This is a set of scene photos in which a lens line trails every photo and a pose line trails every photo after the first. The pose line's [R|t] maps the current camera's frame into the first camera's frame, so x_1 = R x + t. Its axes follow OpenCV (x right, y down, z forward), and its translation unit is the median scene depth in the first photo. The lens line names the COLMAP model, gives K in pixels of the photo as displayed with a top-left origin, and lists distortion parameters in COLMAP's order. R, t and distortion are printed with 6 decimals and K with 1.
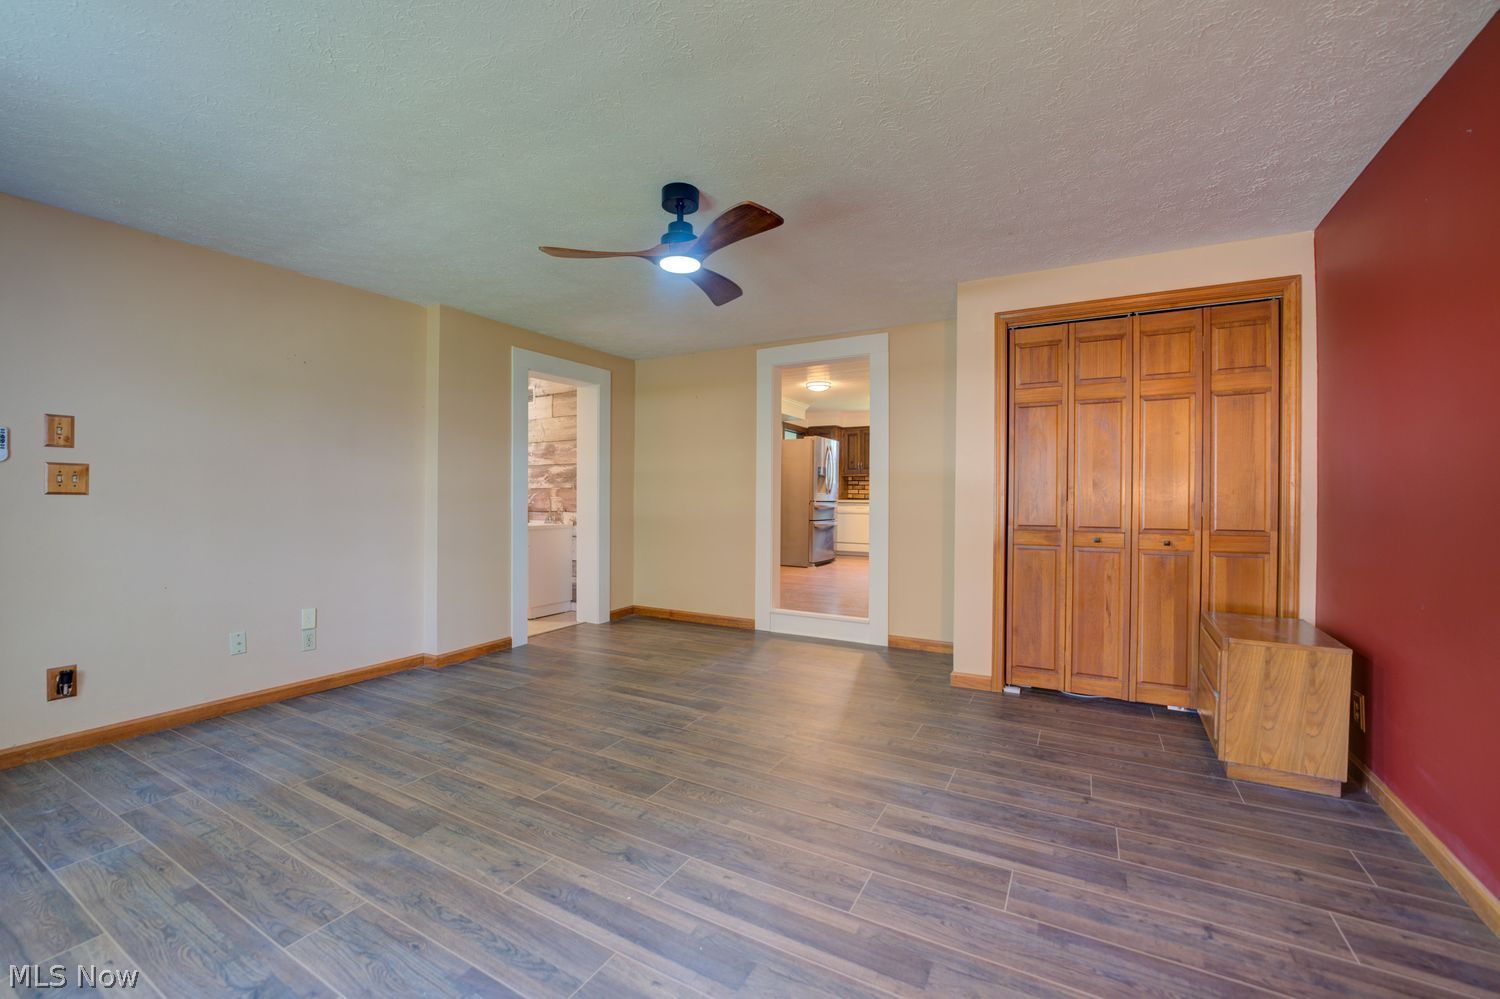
lens RADIAL K [[601.0, 0, 752.0], [0, 601.0, 498.3], [0, 0, 1]] dist [-0.028366, 0.003050]
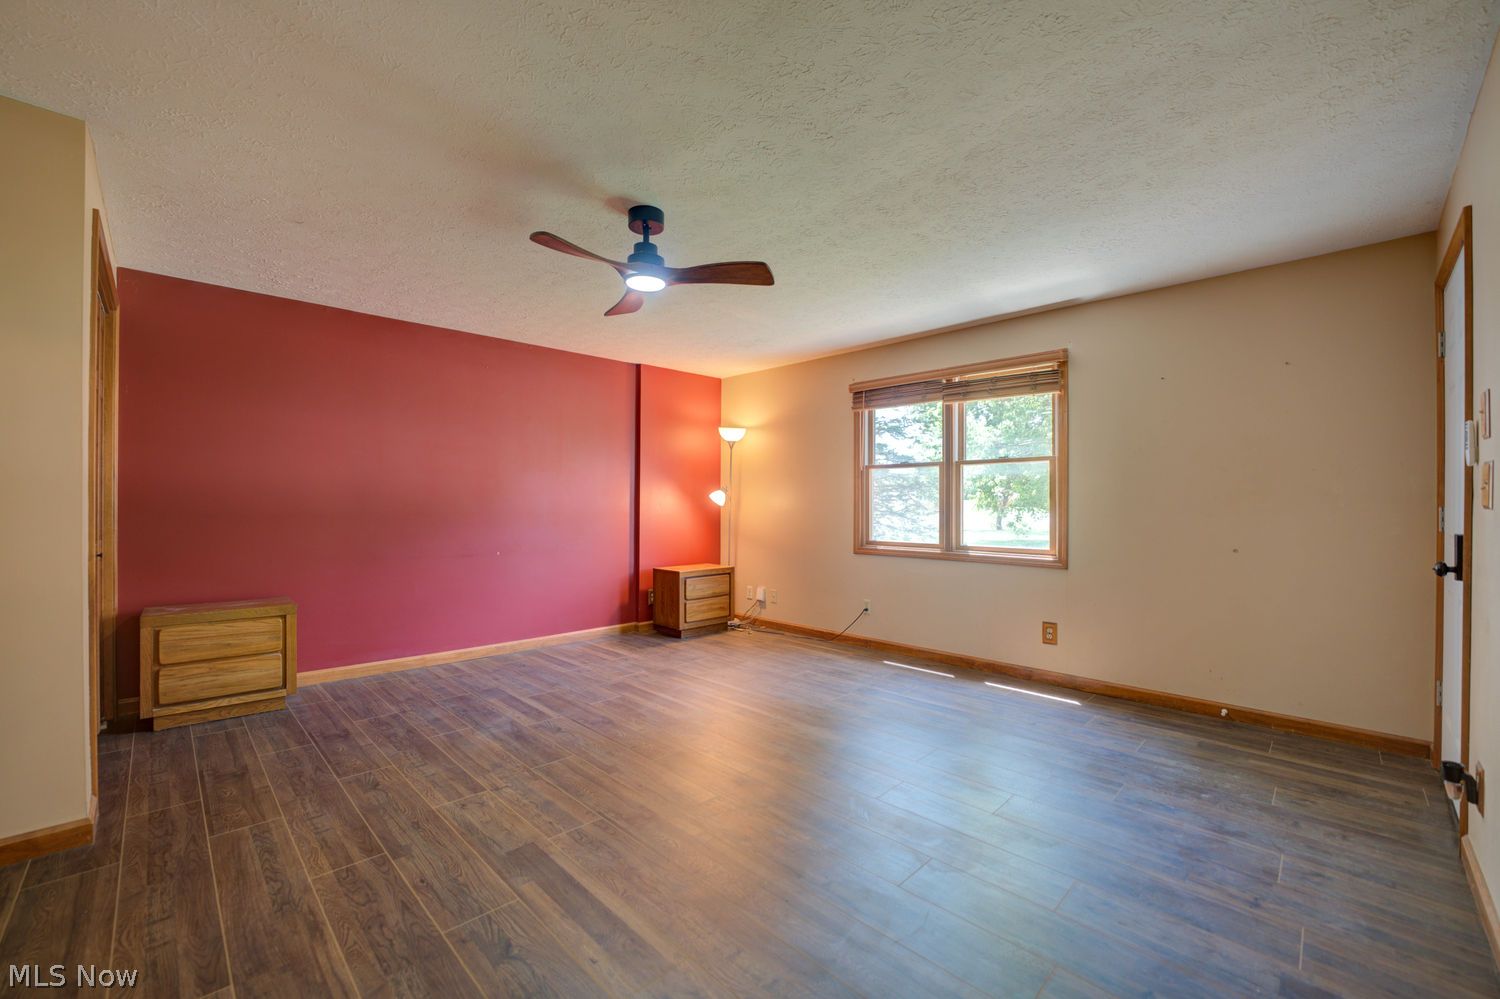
lens RADIAL K [[601.0, 0, 752.9], [0, 601.0, 501.5], [0, 0, 1]] dist [-0.028366, 0.003050]
pose [[-0.963114, -0.005014, 0.269046, -0.554091], [-0.005558, 0.999984, -0.001259, -0.010344], [-0.269035, -0.002708, -0.963126, 1.860840]]
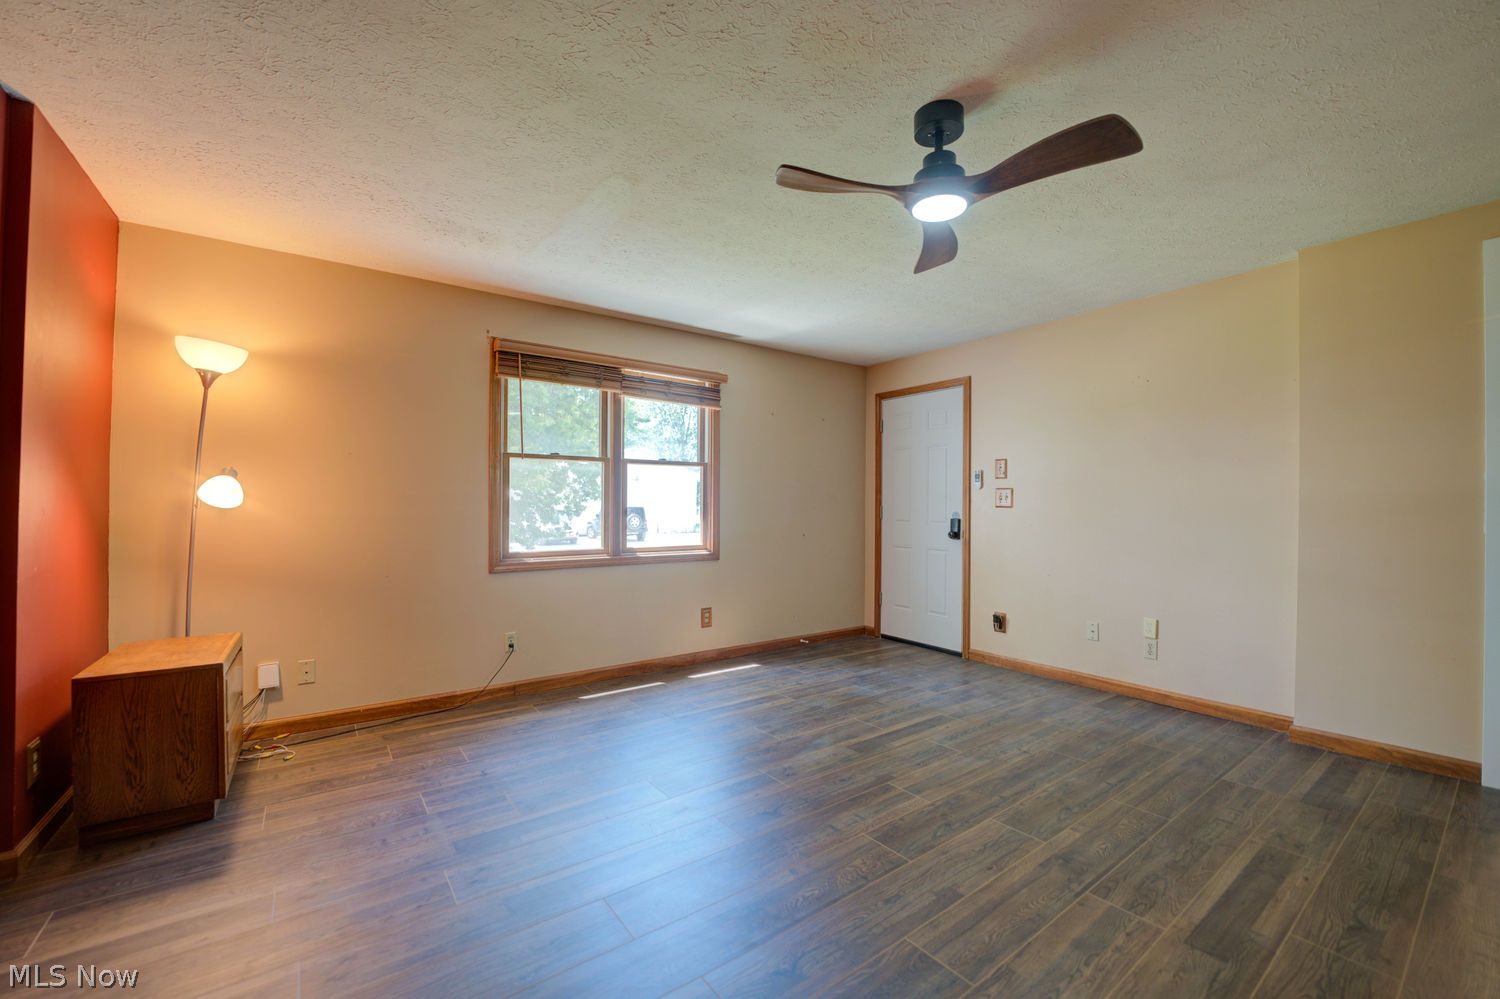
lens RADIAL K [[601.0, 0, 746.4], [0, 601.0, 502.2], [0, 0, 1]] dist [-0.028366, 0.003050]
pose [[-0.417292, -0.009914, -0.908718, 0.641904], [-0.006863, 0.999946, -0.007758, -0.004359], [0.908746, 0.003000, -0.417338, 1.043959]]
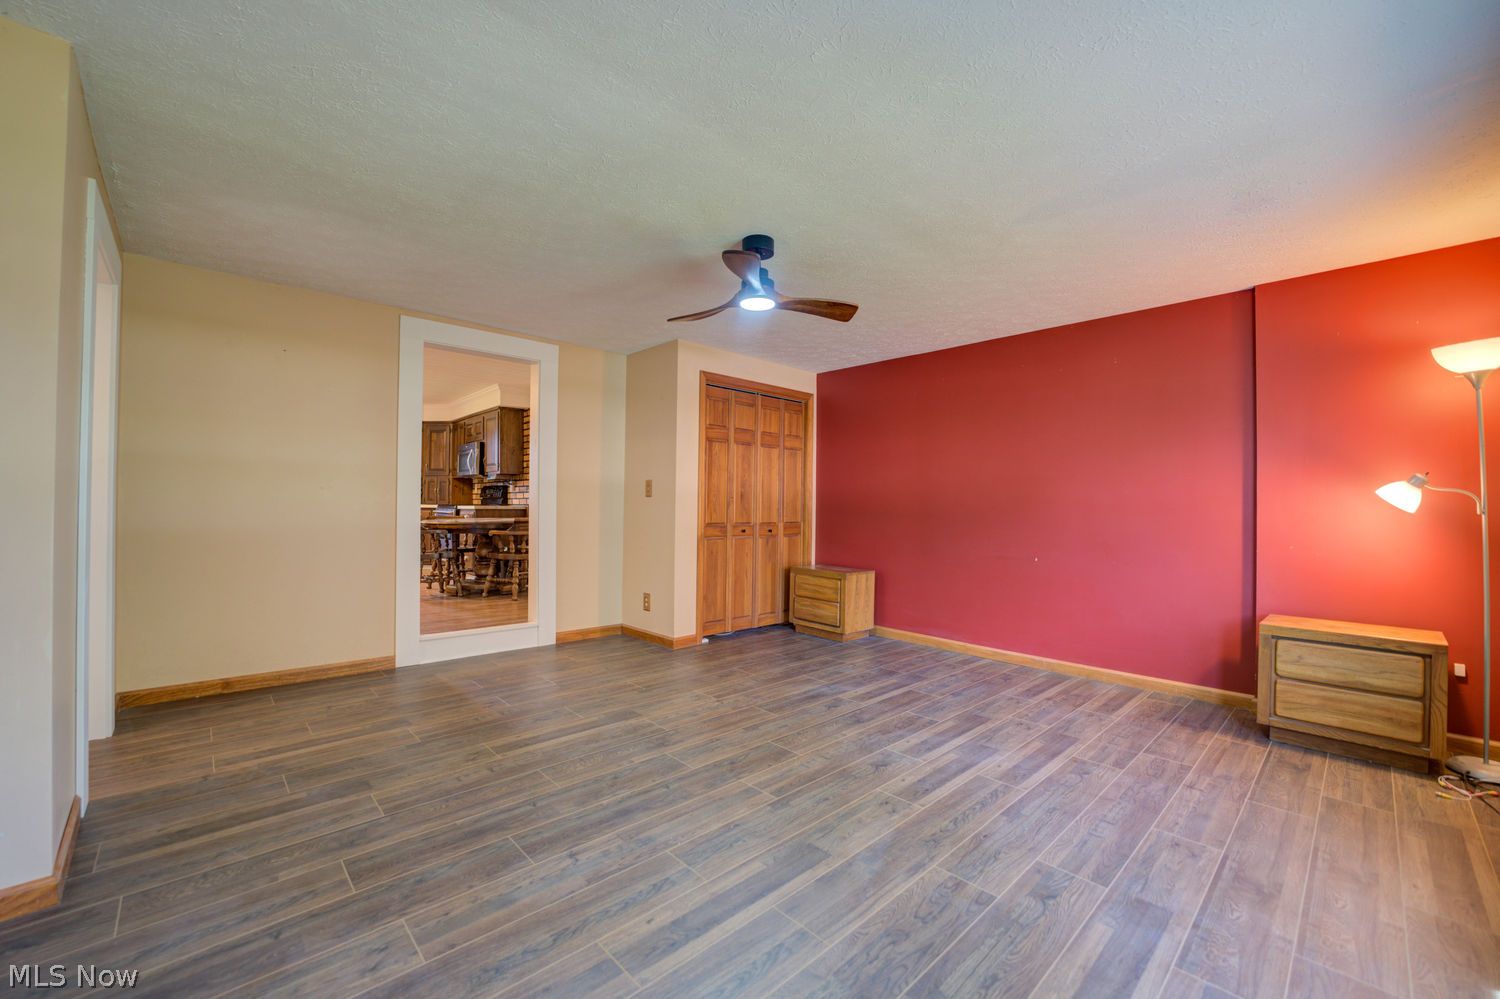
lens RADIAL K [[601.0, 0, 743.4], [0, 601.0, 503.0], [0, 0, 1]] dist [-0.028366, 0.003050]
pose [[0.307481, 0.004472, 0.951544, -1.170643], [-0.008527, 0.999962, -0.001944, -0.001232], [-0.951516, -0.007516, 0.307507, 0.634507]]
